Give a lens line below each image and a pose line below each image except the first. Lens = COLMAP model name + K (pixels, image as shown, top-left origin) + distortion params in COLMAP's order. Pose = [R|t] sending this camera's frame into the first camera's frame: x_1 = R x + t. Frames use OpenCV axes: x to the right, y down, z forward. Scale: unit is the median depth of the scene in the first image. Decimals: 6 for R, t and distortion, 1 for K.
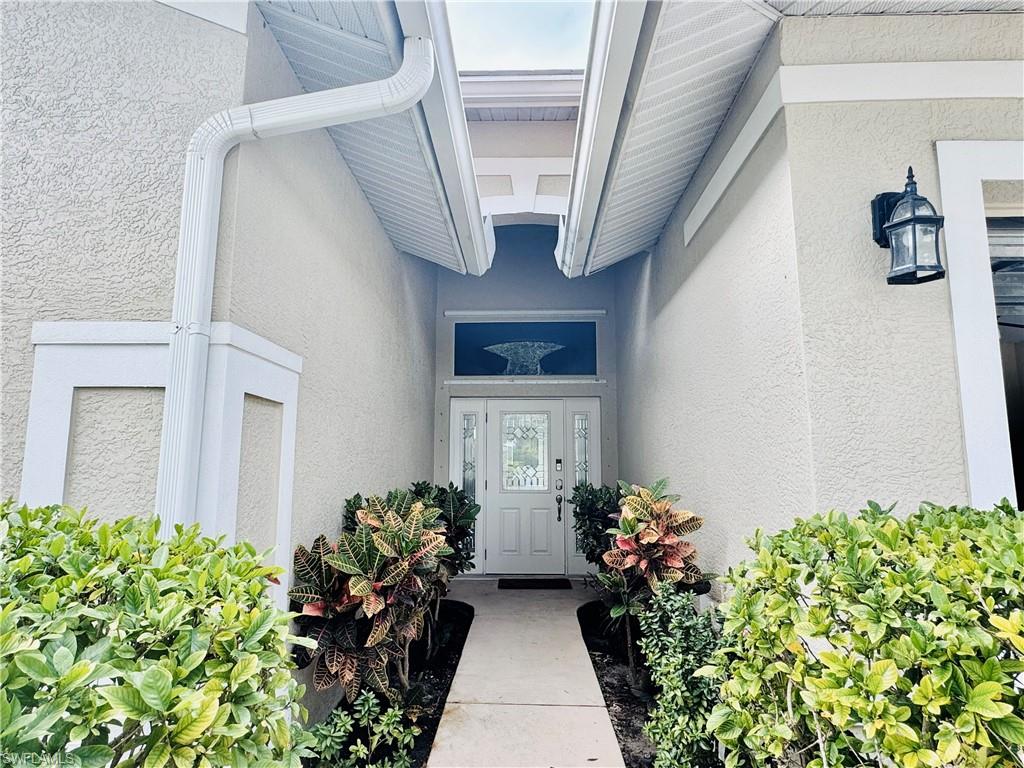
lens RADIAL K [[631.6, 0, 516.3], [0, 631.6, 380.5], [0, 0, 1]] dist [-0.005273, -0.000933]
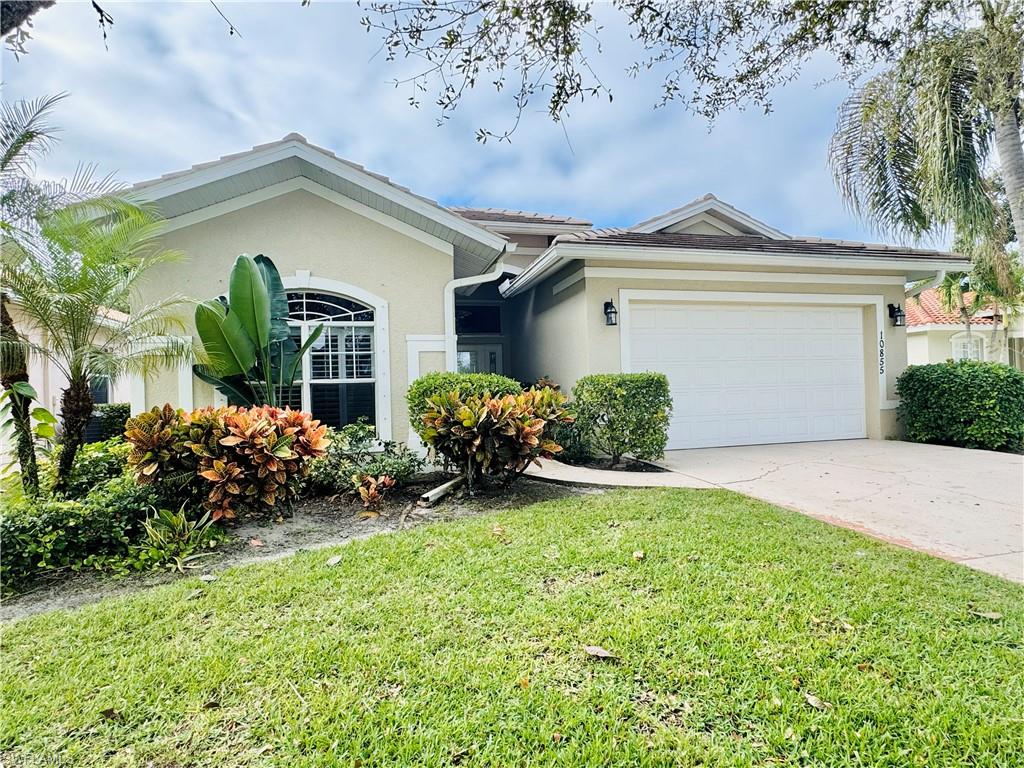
lens RADIAL K [[543.7, 0, 510.9], [0, 543.7, 391.7], [0, 0, 1]] dist [0.000961, 0.002023]
pose [[0.961559, -0.030460, 0.272903, -0.804752], [-0.006803, 0.990882, 0.134564, -0.151780], [-0.274513, -0.131247, 0.952584, -1.832513]]
